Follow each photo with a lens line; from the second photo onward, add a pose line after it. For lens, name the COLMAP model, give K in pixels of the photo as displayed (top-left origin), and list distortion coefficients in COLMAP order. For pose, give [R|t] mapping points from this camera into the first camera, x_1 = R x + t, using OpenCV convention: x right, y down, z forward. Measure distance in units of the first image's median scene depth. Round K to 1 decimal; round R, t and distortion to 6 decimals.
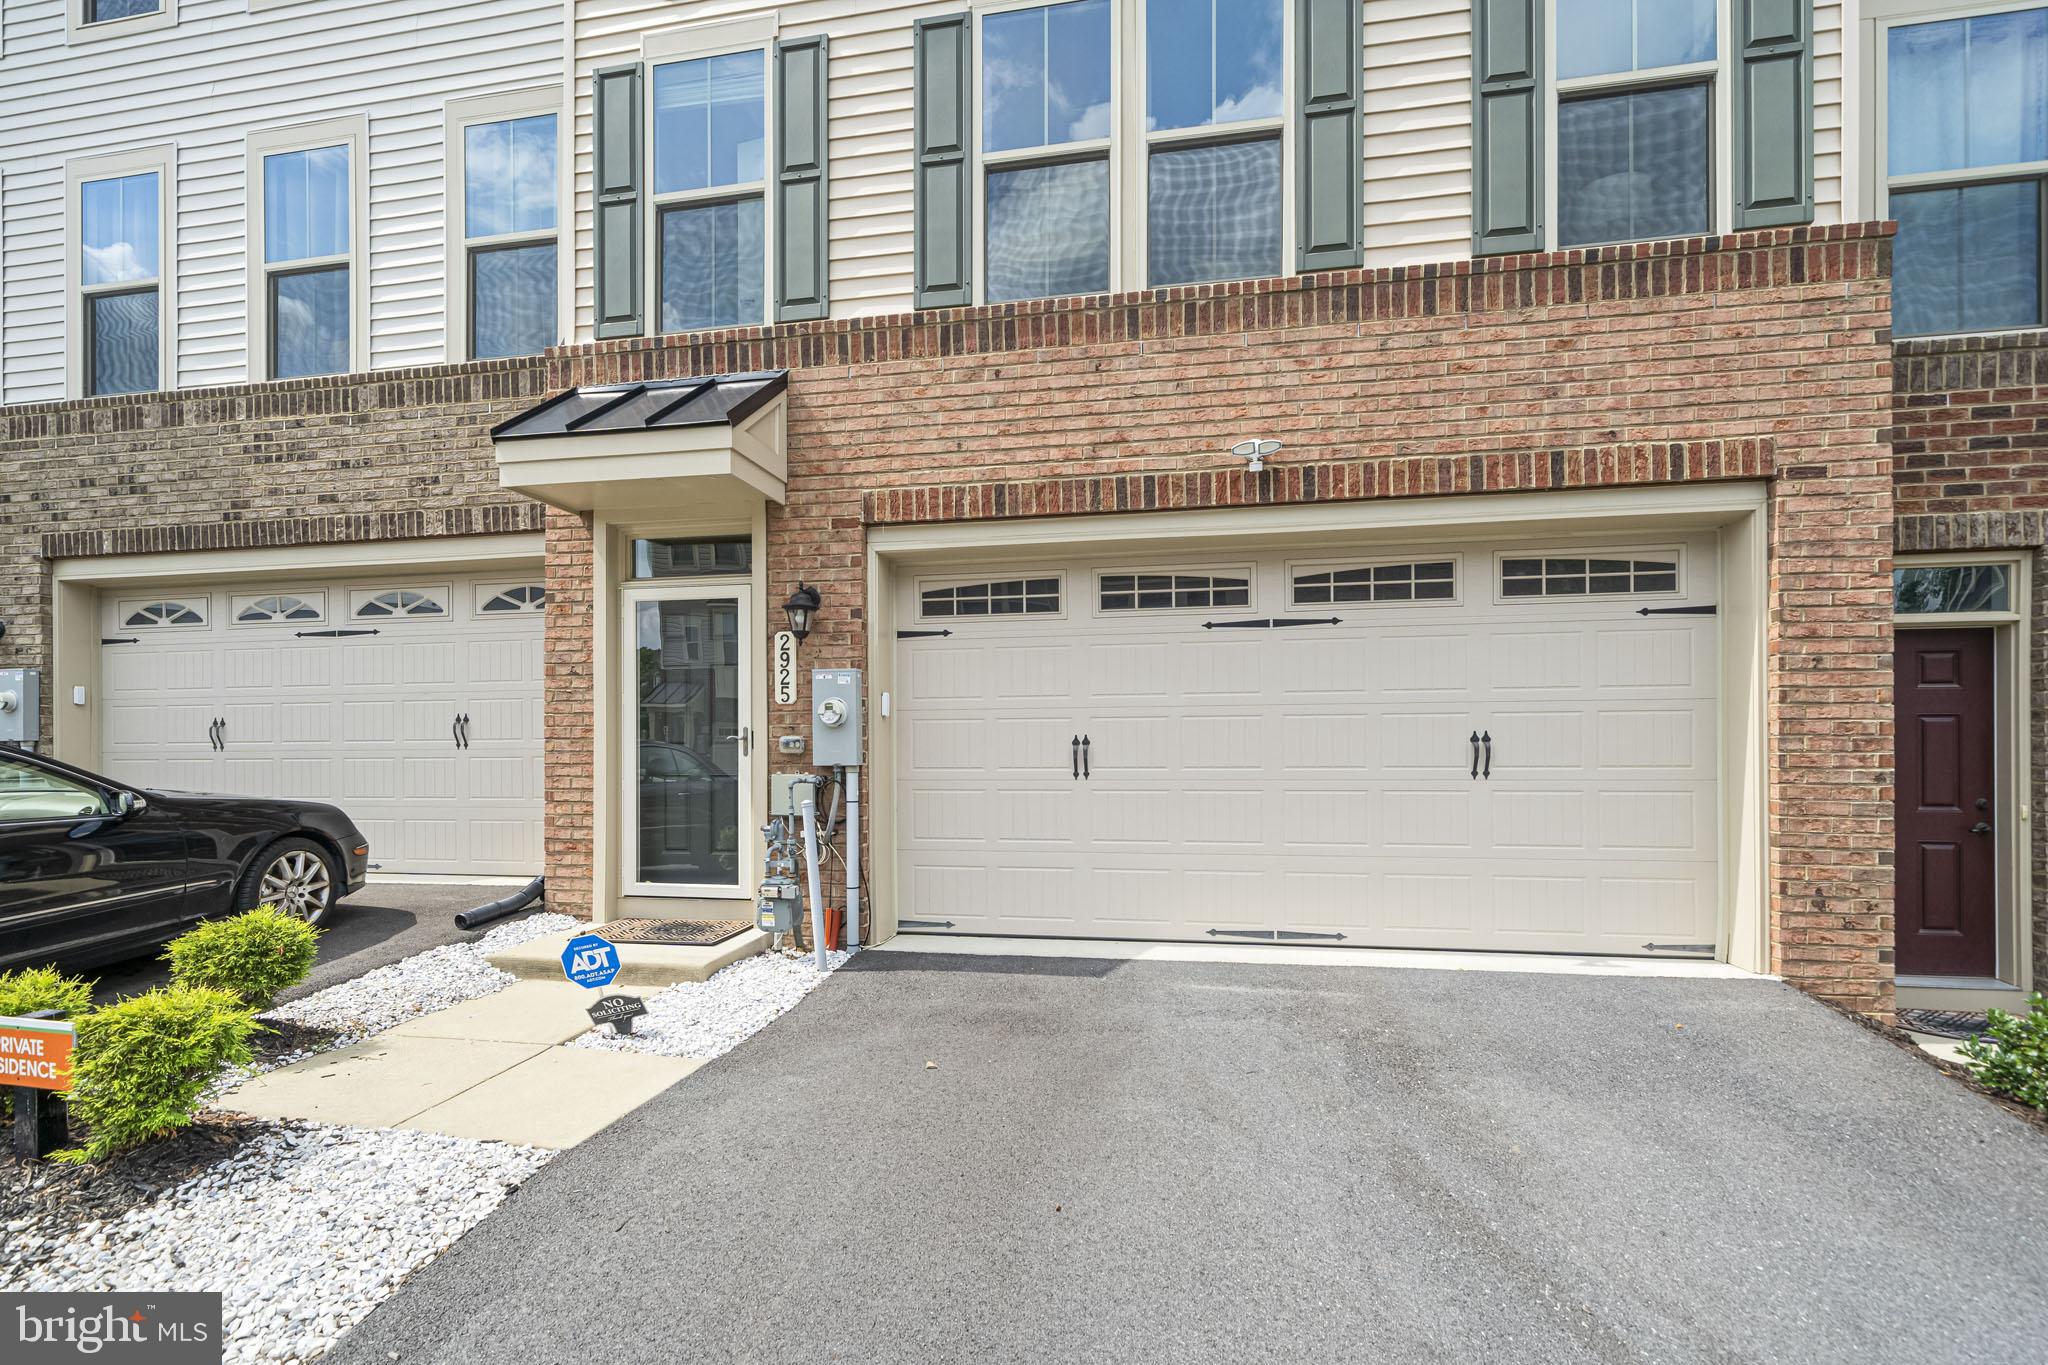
lens RADIAL K [[938.8, 0, 1021.3], [0, 938.8, 739.0], [0, 0, 1]] dist [0.002522, 0.000460]
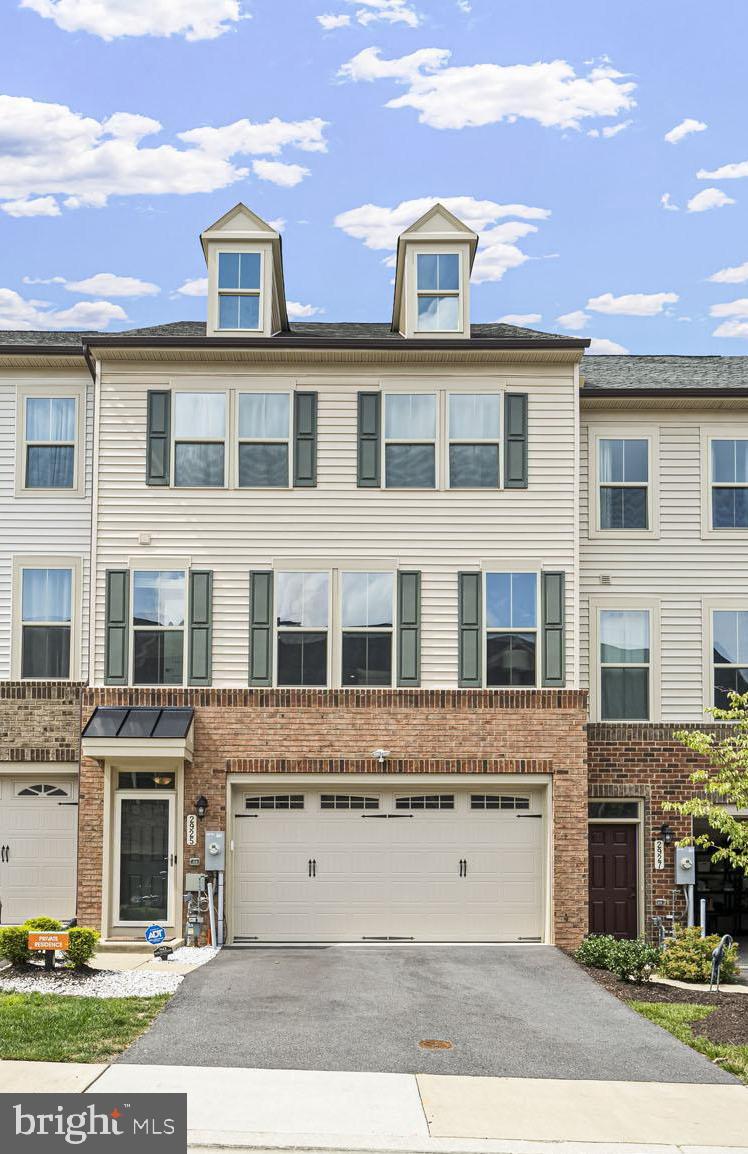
lens RADIAL K [[2473.5, 0, 374.0], [0, 2473.5, 577.0], [0, 0, 1]] dist [-0.131134, -0.078901]
pose [[0.977803, 0.034437, 0.206678, -1.198463], [-0.008675, 0.992209, -0.124283, 0.067866], [-0.209348, 0.119731, 0.970483, -5.676261]]
